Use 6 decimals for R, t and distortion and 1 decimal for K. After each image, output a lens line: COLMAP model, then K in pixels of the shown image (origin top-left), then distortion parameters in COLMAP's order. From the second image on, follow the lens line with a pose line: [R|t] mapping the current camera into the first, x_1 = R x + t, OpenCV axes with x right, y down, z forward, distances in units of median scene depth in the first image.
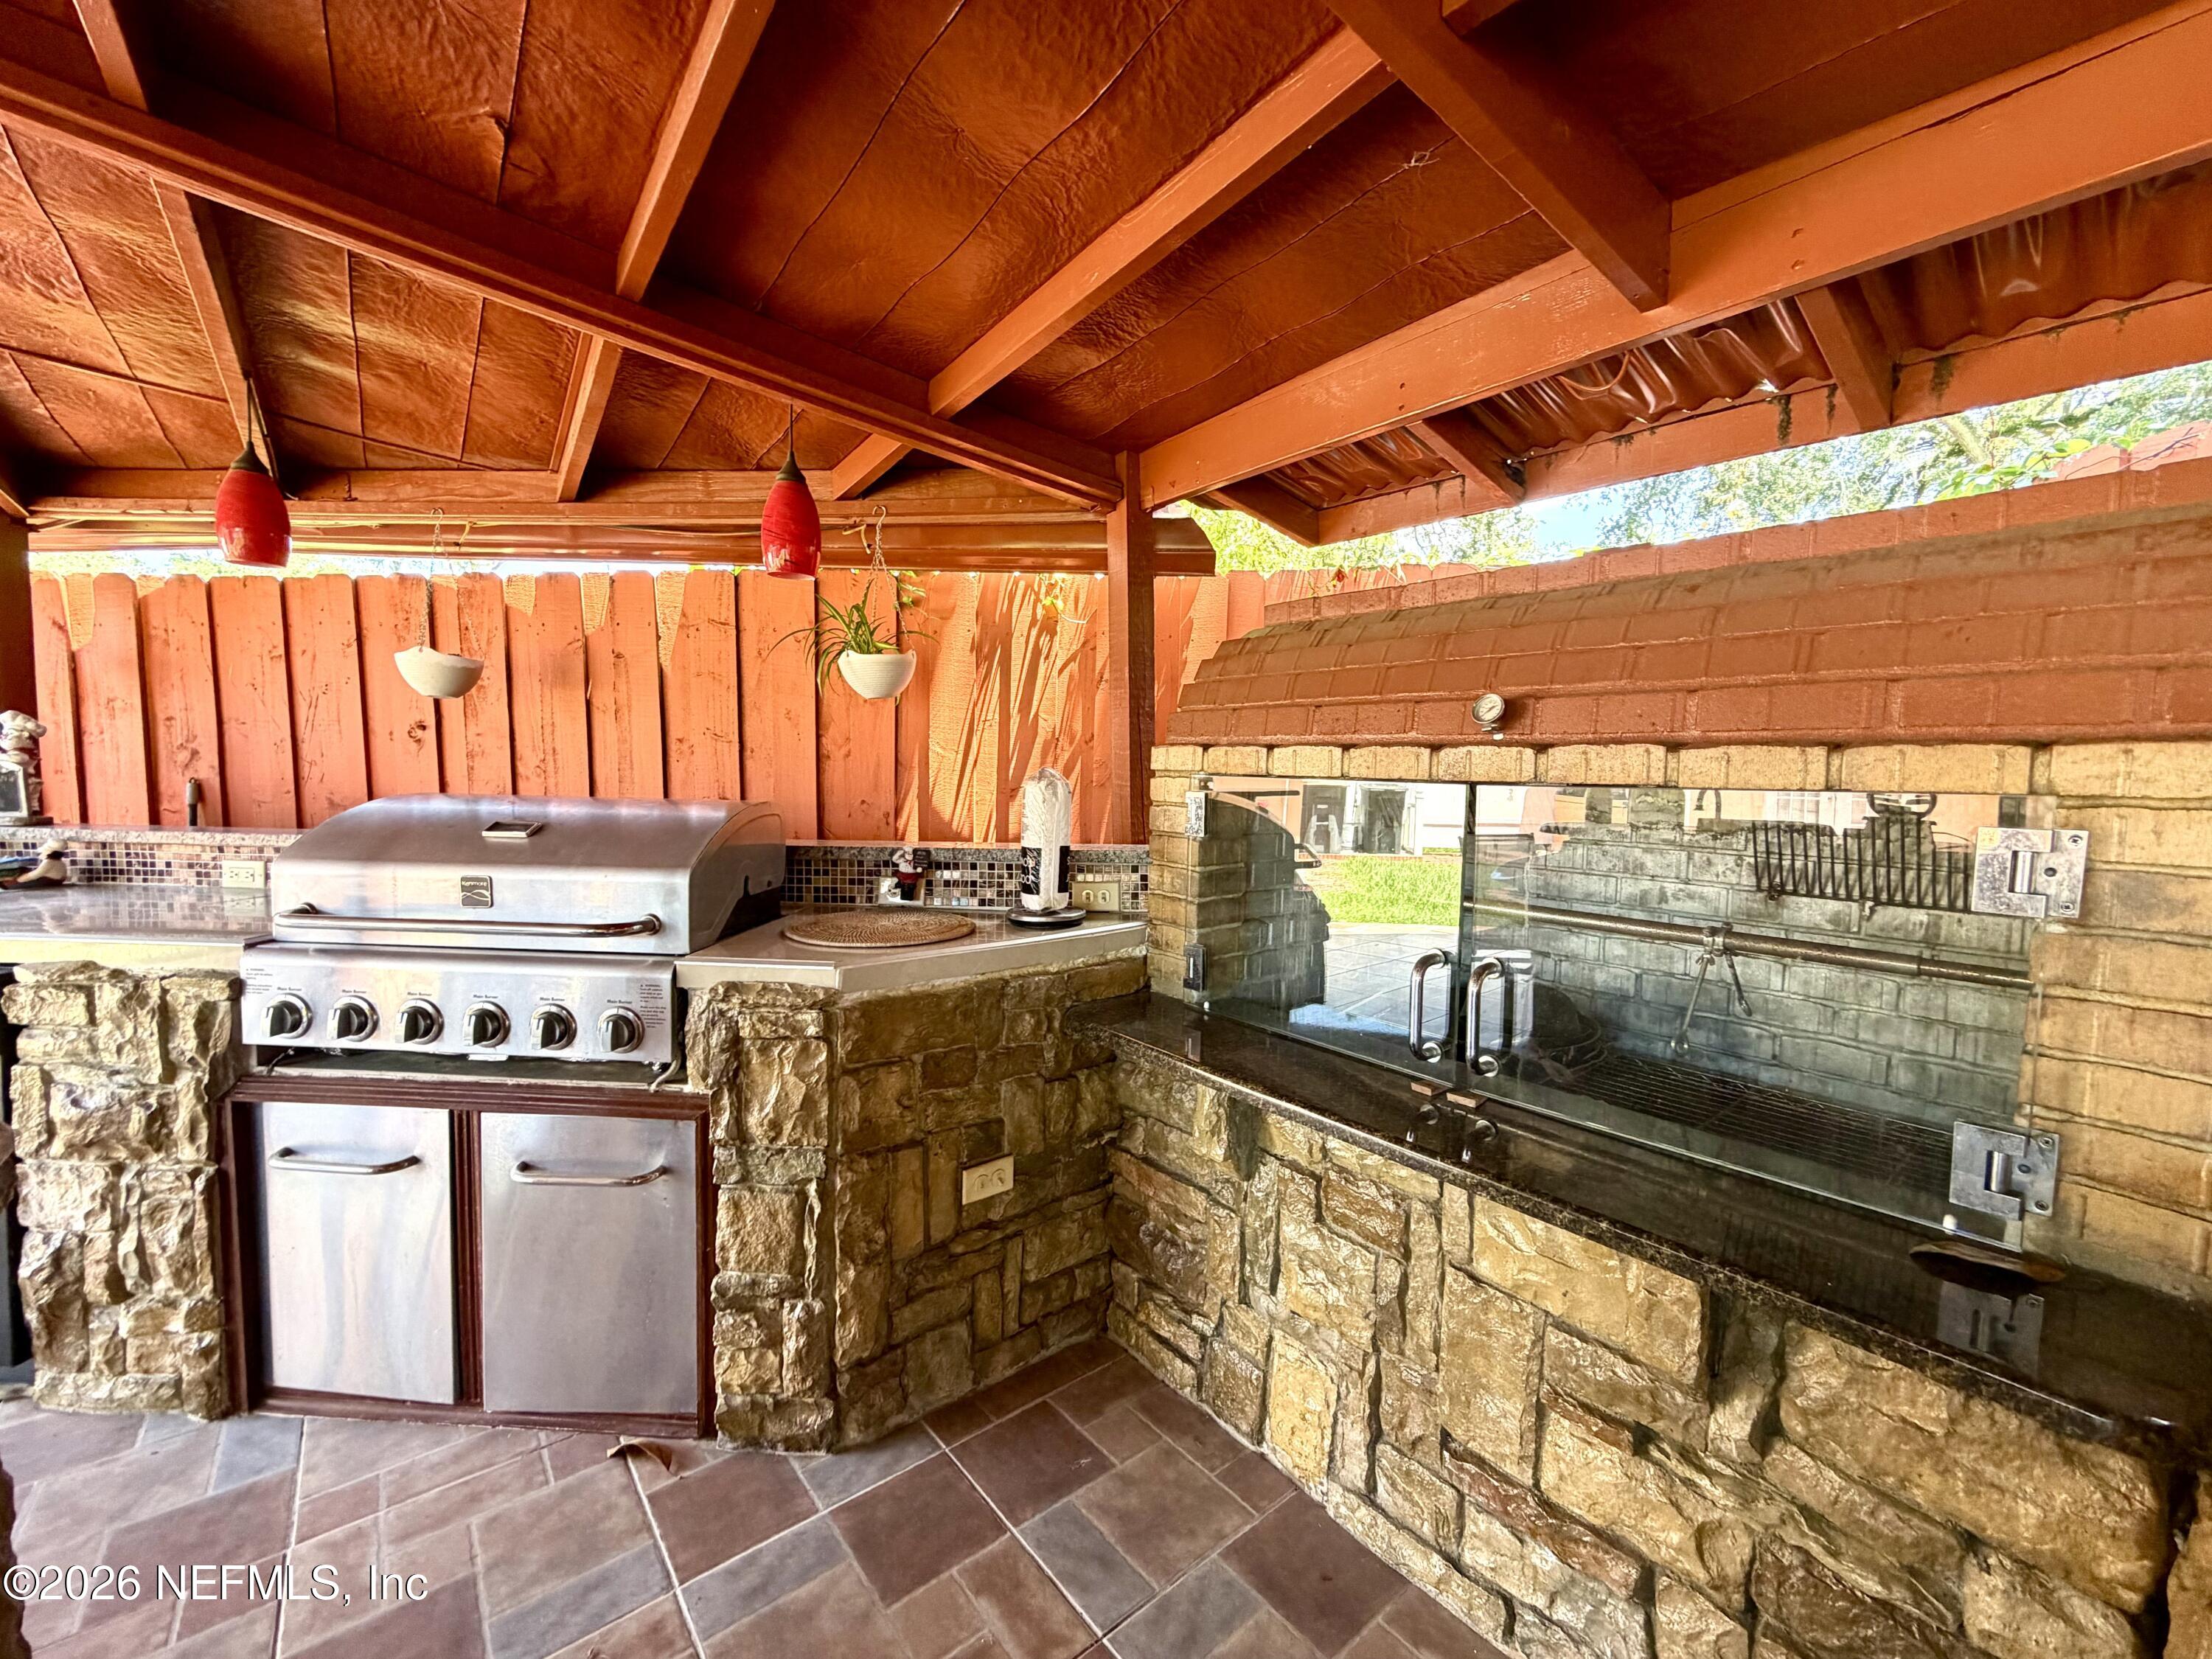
lens RADIAL K [[886.2, 0, 1102.8], [0, 886.2, 824.2], [0, 0, 1]] dist [-0.000534, 0.000537]
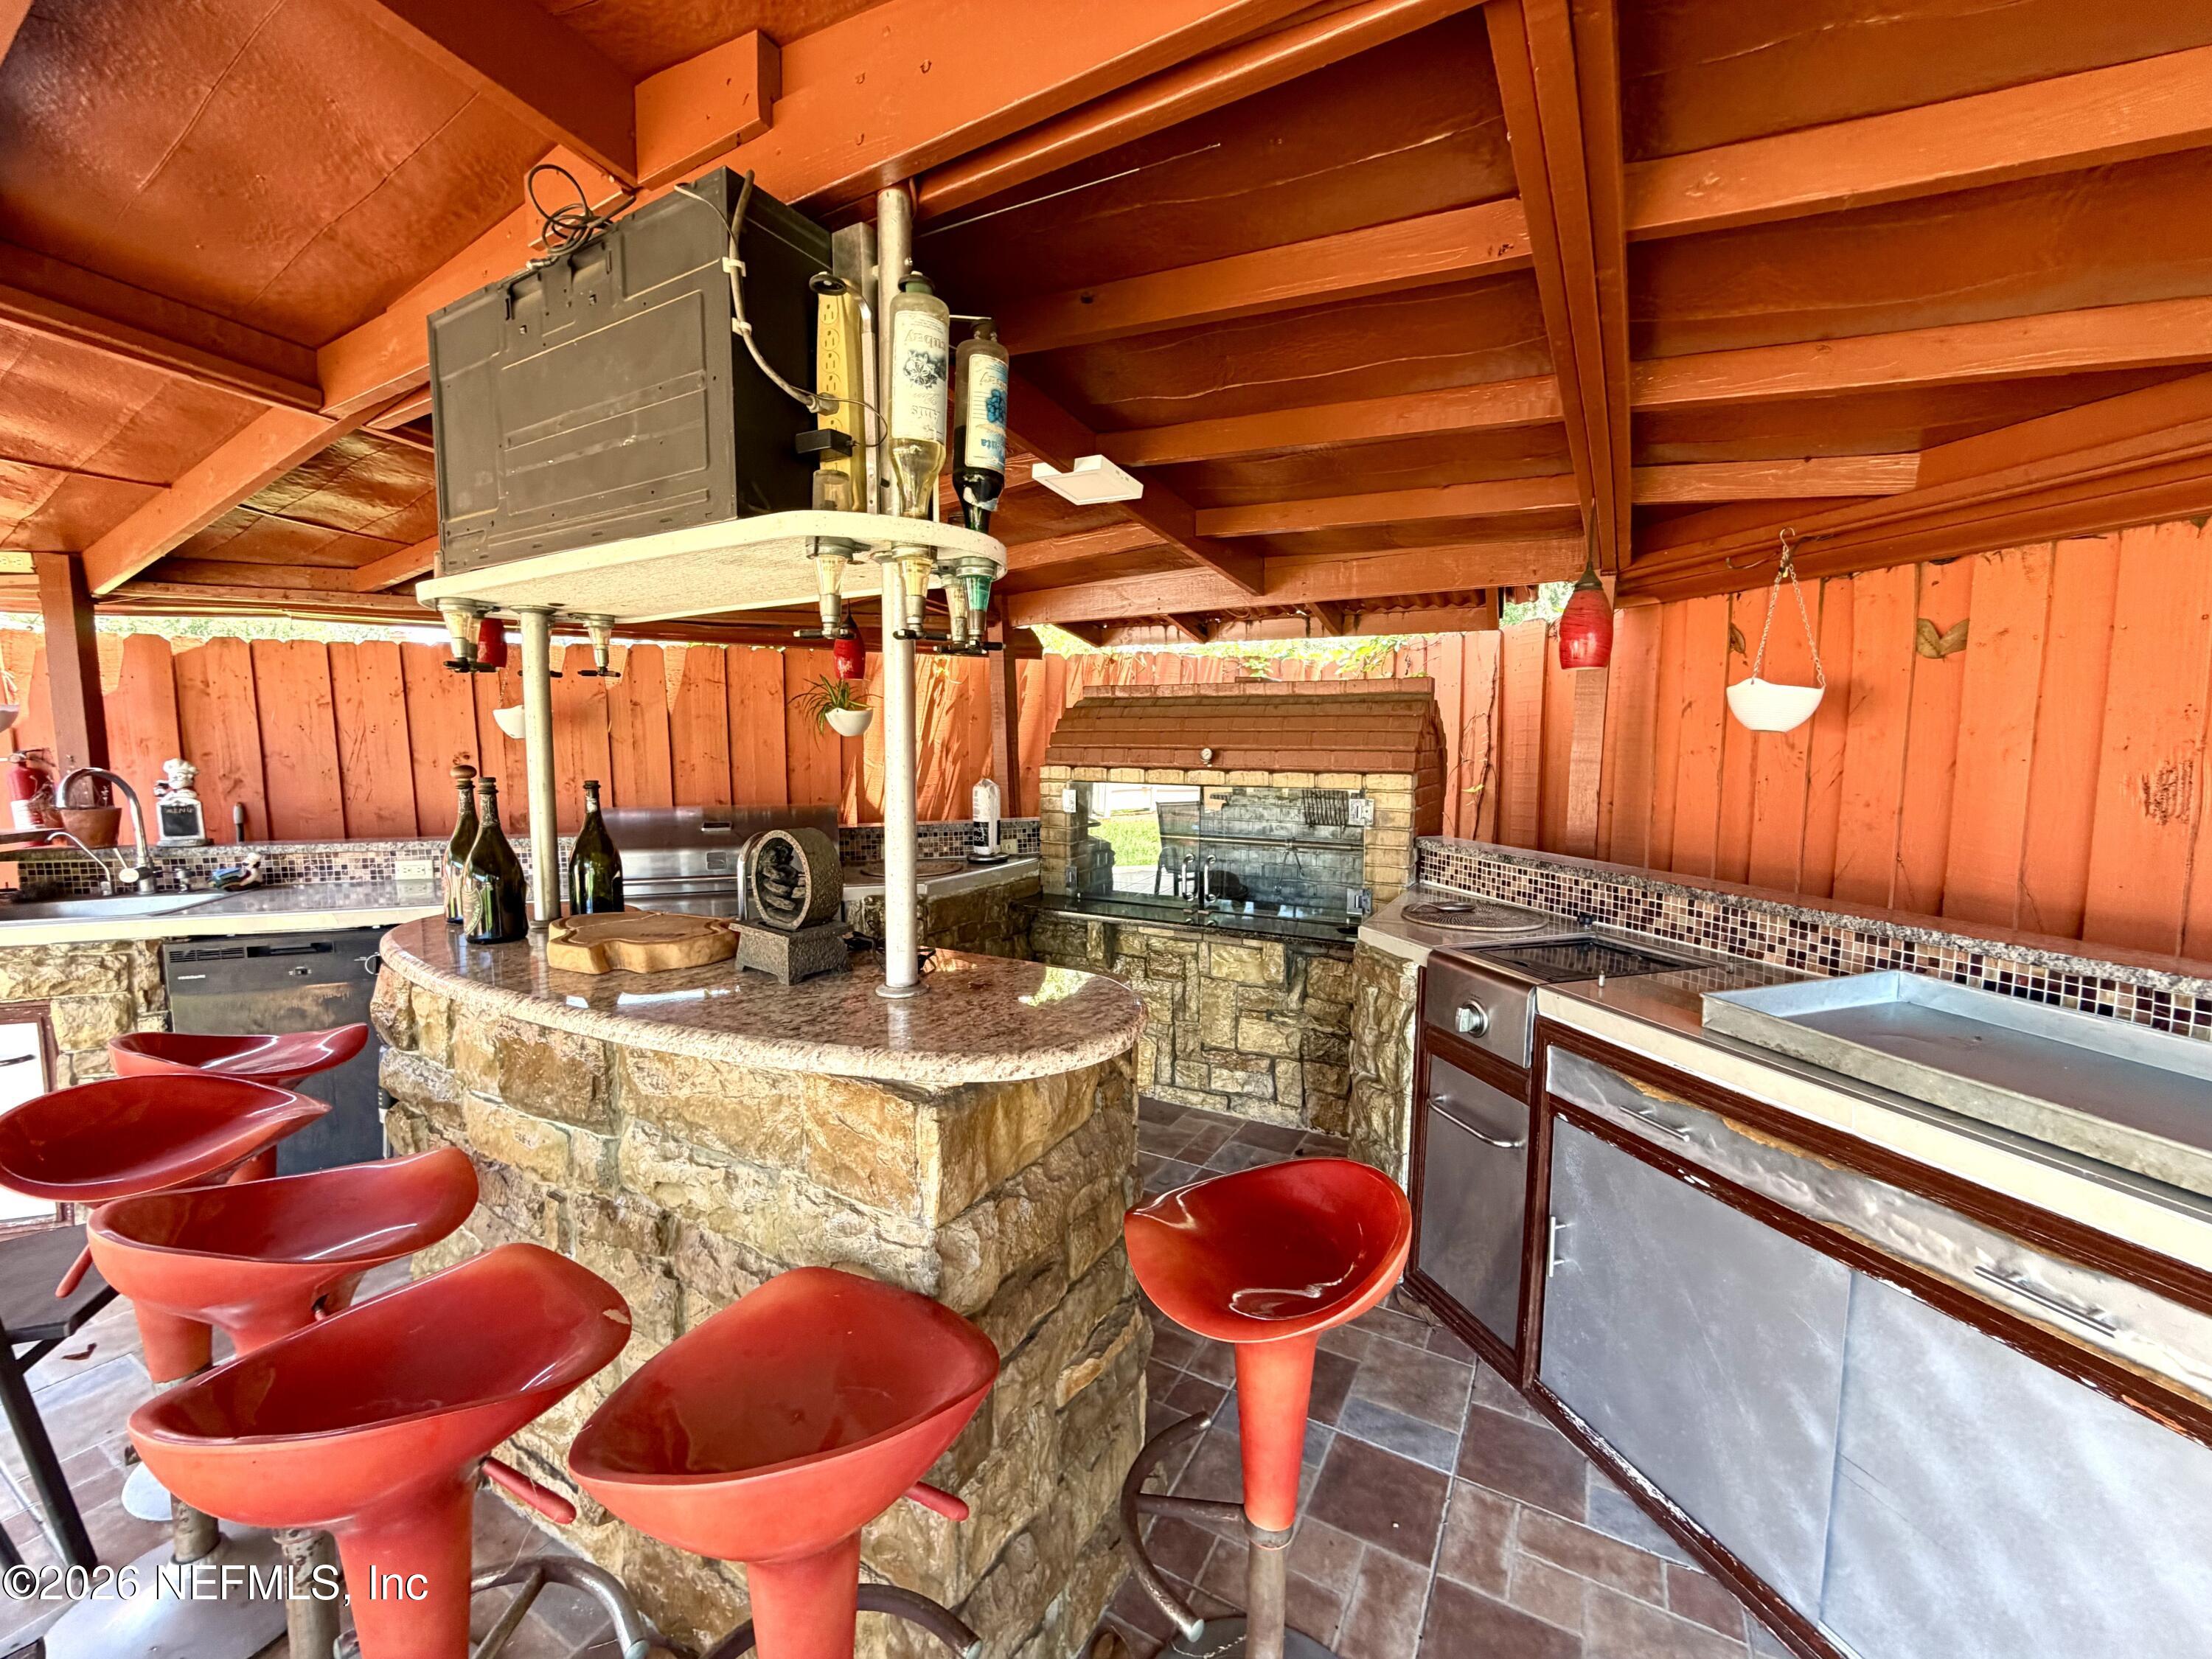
lens RADIAL K [[886.2, 0, 1106.9], [0, 886.2, 815.4], [0, 0, 1]] dist [-0.000534, 0.000537]
pose [[0.930255, -0.049210, 0.363599, -0.550785], [0.039620, 0.998643, 0.033792, -0.042961], [-0.364768, -0.017029, 0.930943, -0.906777]]
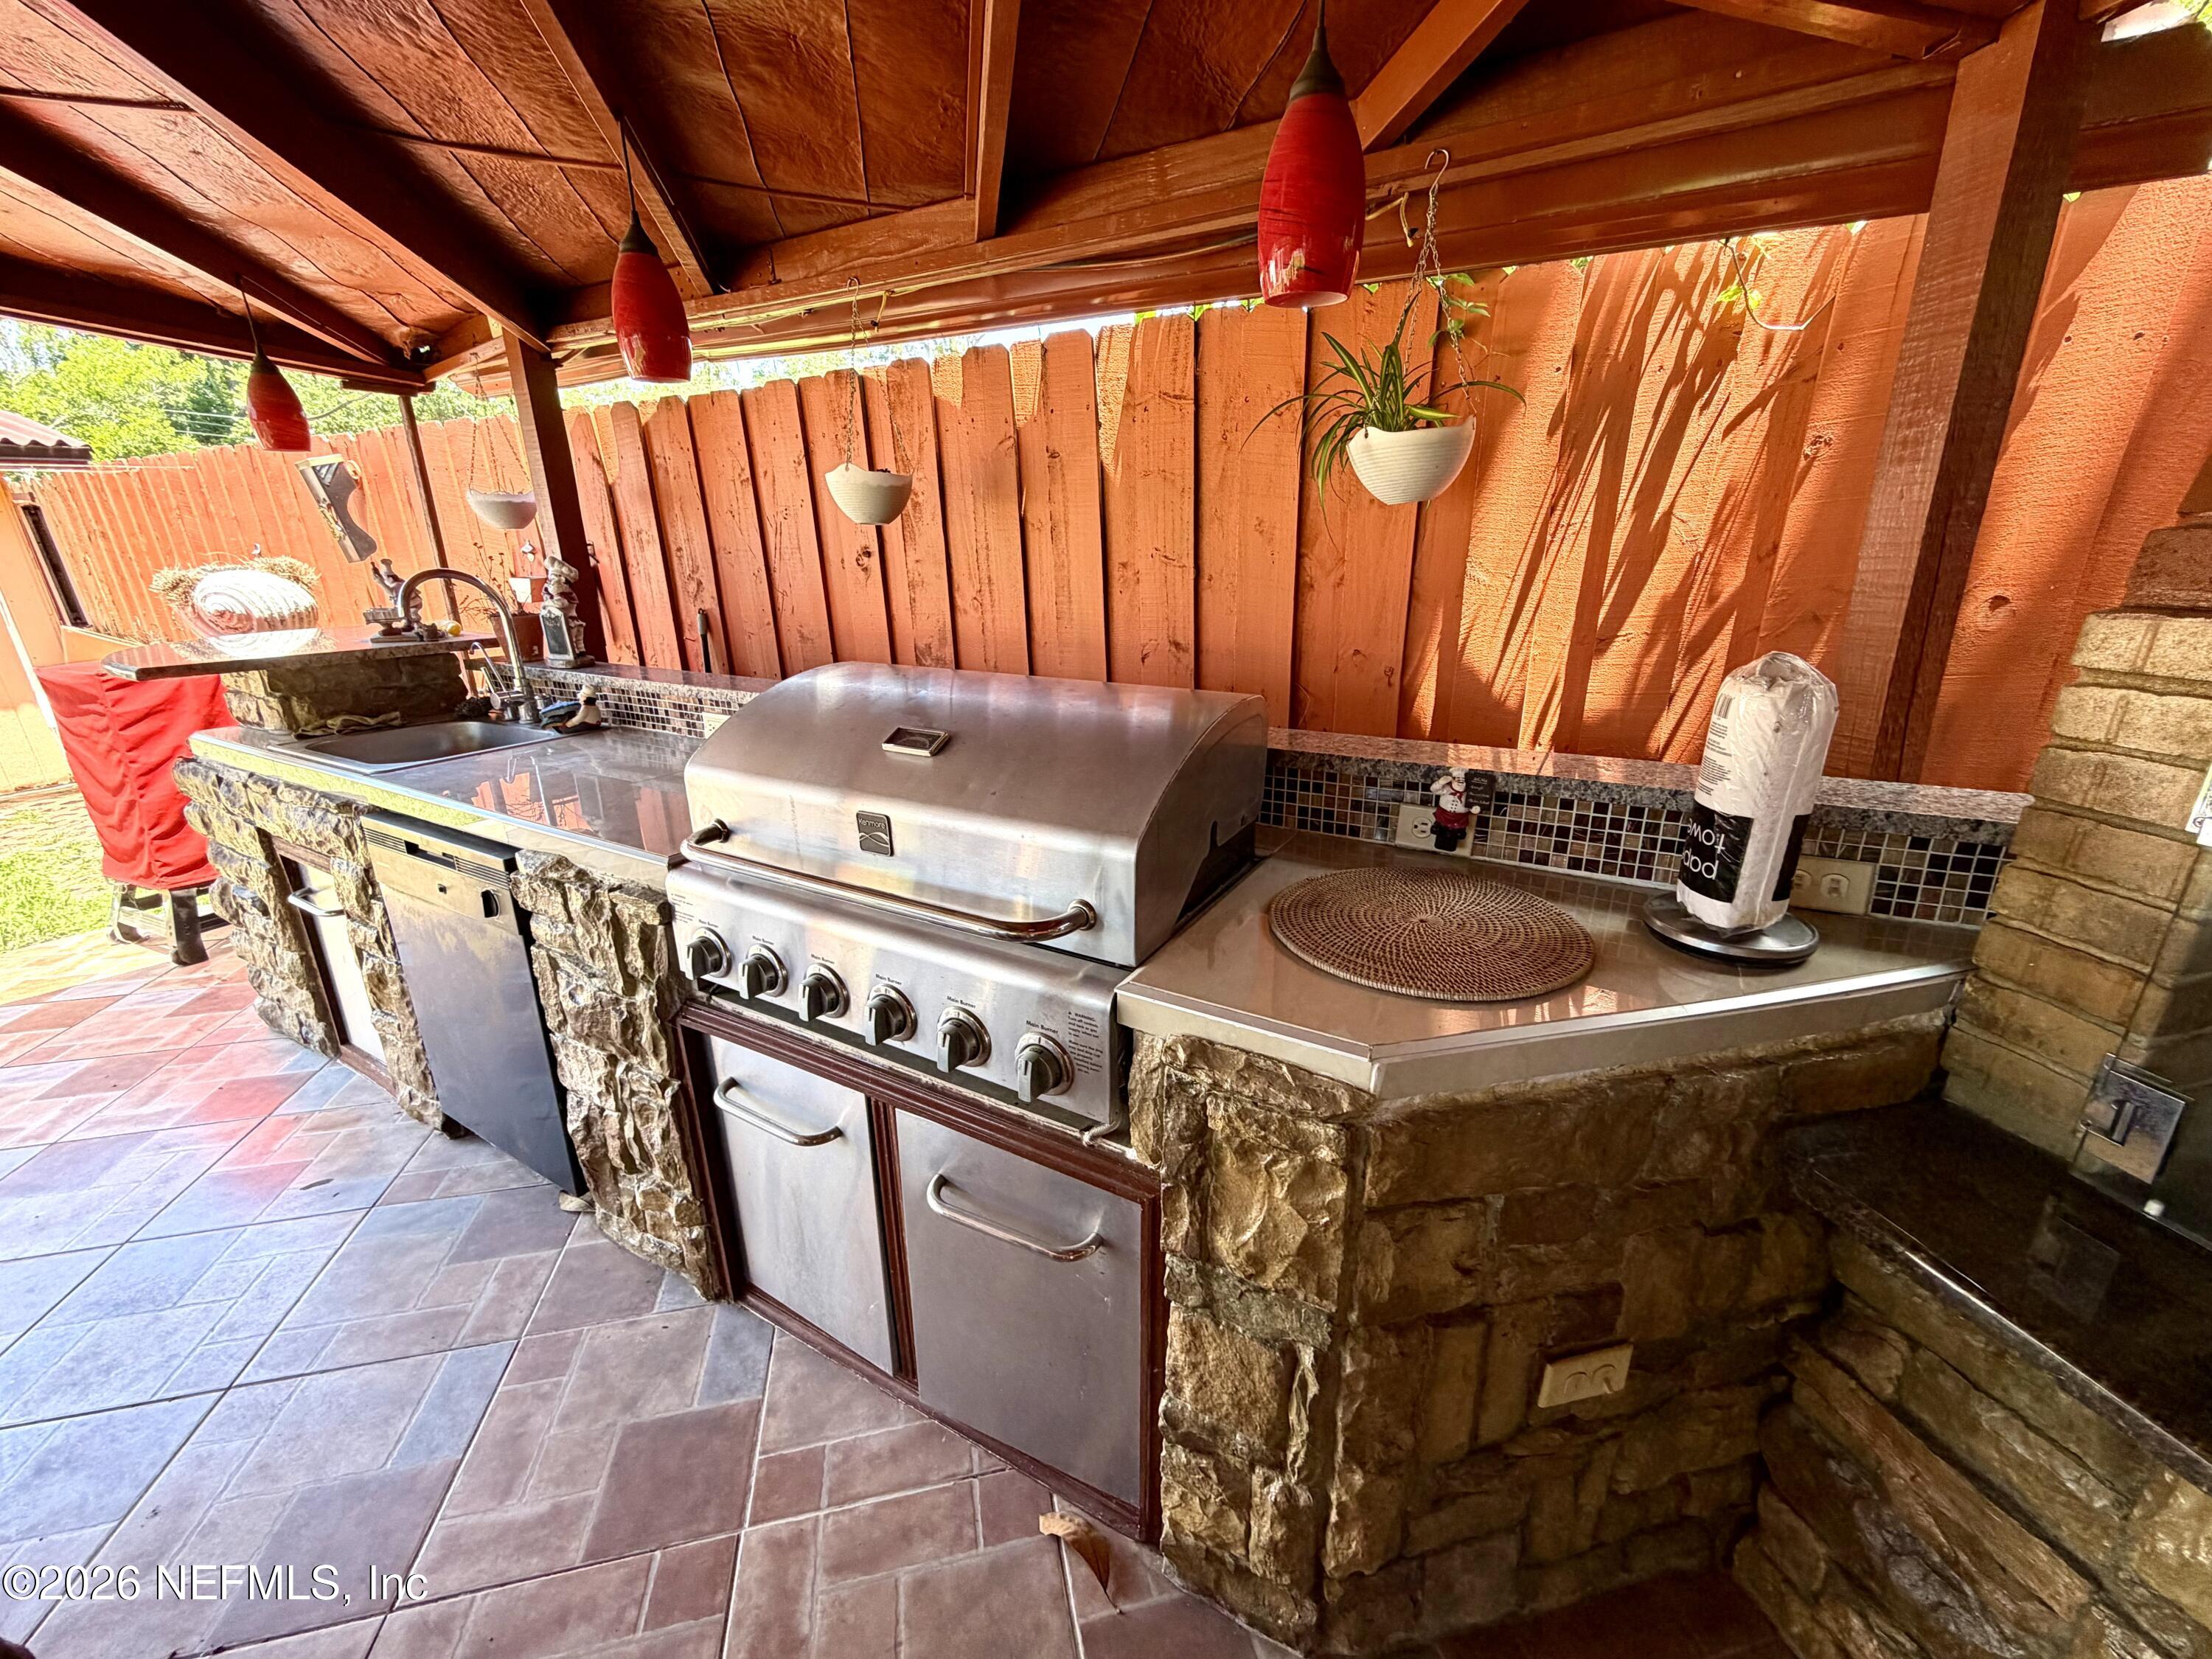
lens RADIAL K [[886.2, 0, 1101.0], [0, 886.2, 825.5], [0, 0, 1]] dist [-0.000534, 0.000537]
pose [[0.891993, 0.112525, -0.437821, -0.191144], [0.001541, 0.967761, 0.251865, -0.104419], [0.452047, -0.225336, 0.863063, 0.399377]]
